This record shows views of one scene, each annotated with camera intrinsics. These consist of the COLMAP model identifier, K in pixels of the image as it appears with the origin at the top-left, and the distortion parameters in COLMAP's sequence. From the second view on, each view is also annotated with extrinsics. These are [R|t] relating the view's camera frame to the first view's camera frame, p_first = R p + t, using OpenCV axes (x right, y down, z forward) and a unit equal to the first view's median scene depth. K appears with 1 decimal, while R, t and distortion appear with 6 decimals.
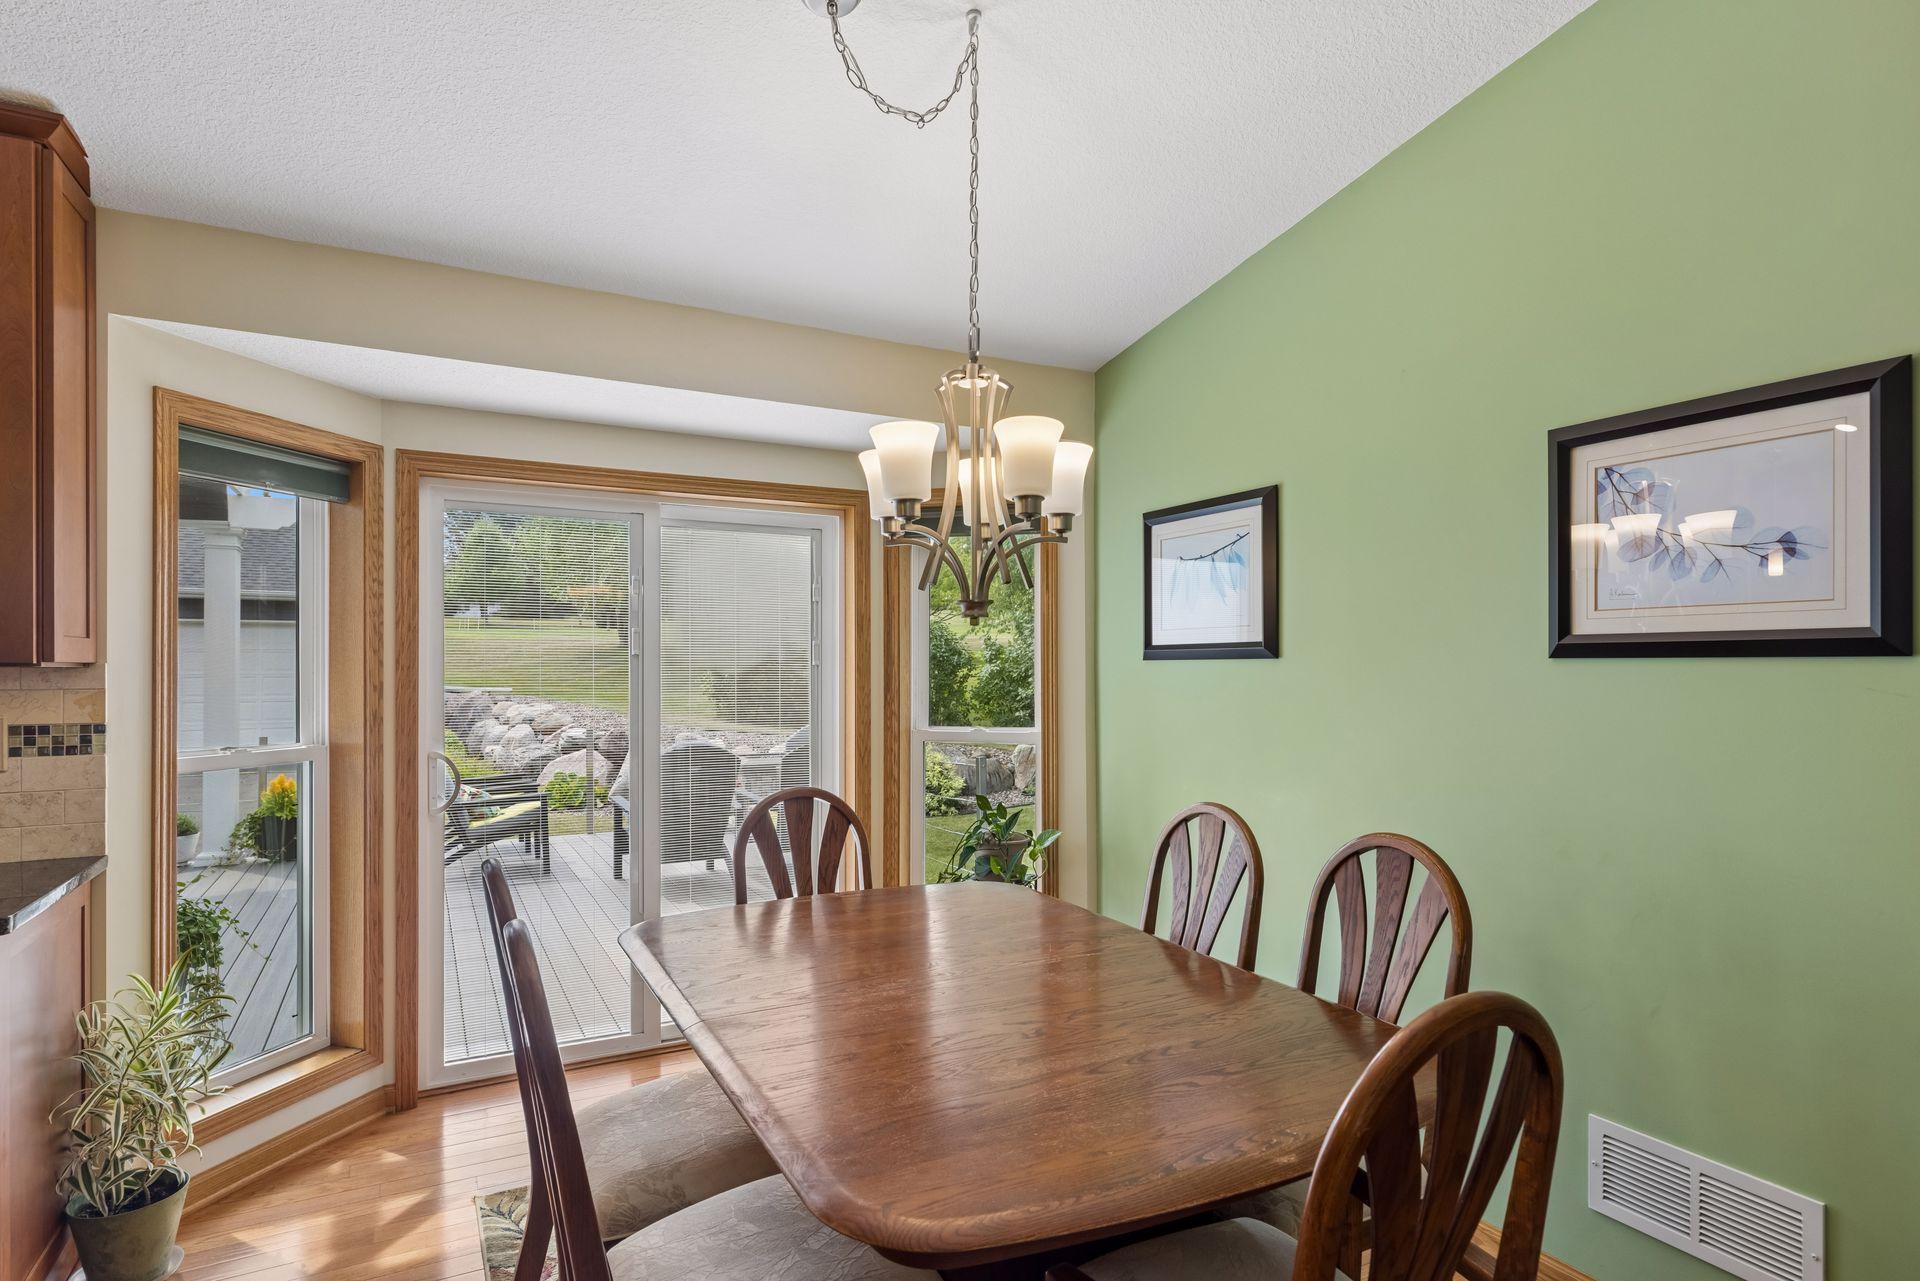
lens RADIAL K [[992.5, 0, 957.9], [0, 992.5, 657.5], [0, 0, 1]] dist [-0.000061, 0.000290]
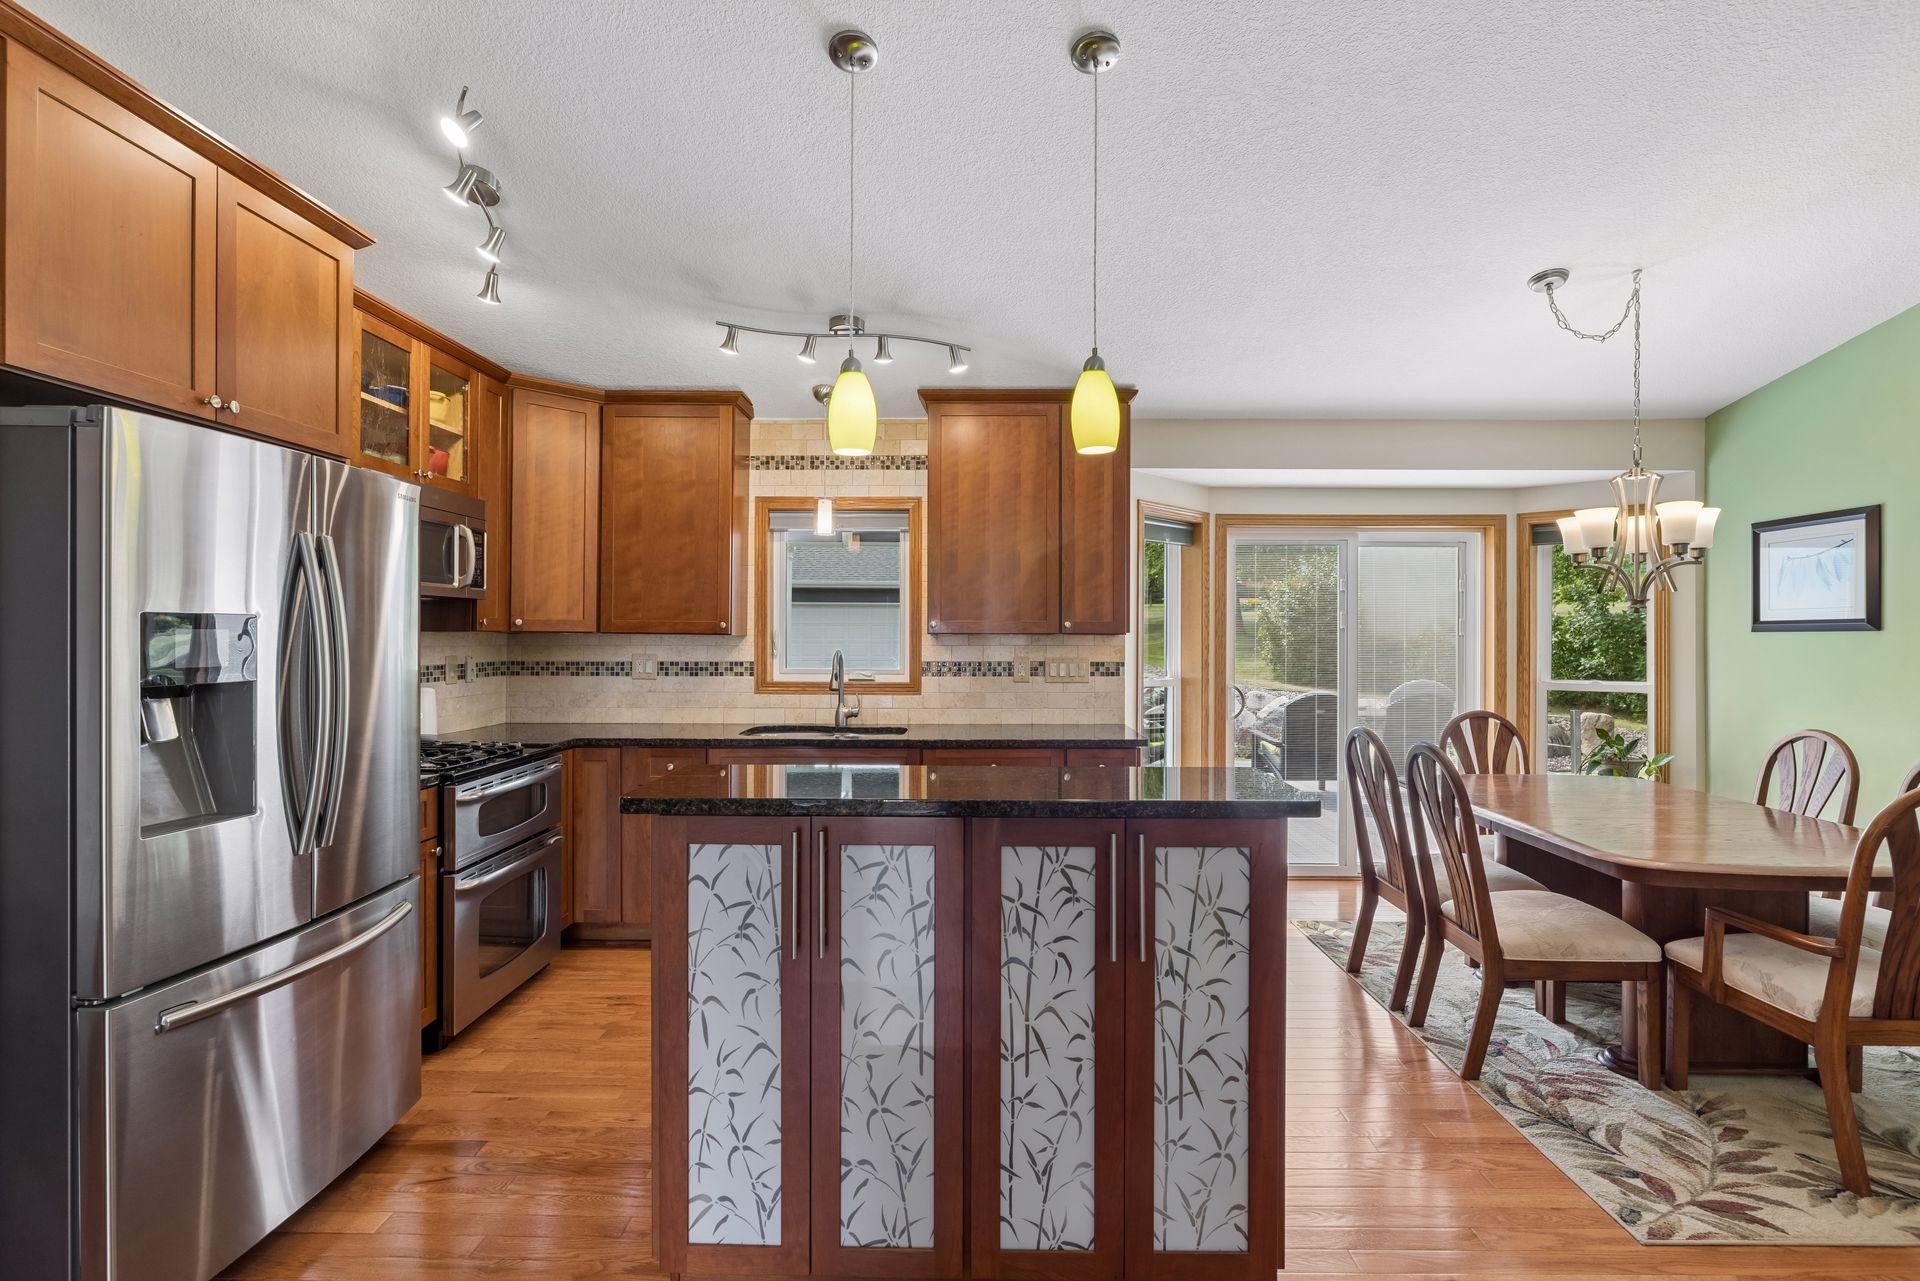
lens RADIAL K [[918.5, 0, 962.8], [0, 918.5, 633.6], [0, 0, 1]] dist [-0.016174, 0.008678]
pose [[0.870442, 0.001249, -0.492270, -0.155217], [0.001551, 0.999985, 0.005281, -0.003753], [0.492269, -0.005360, 0.870426, -0.692721]]
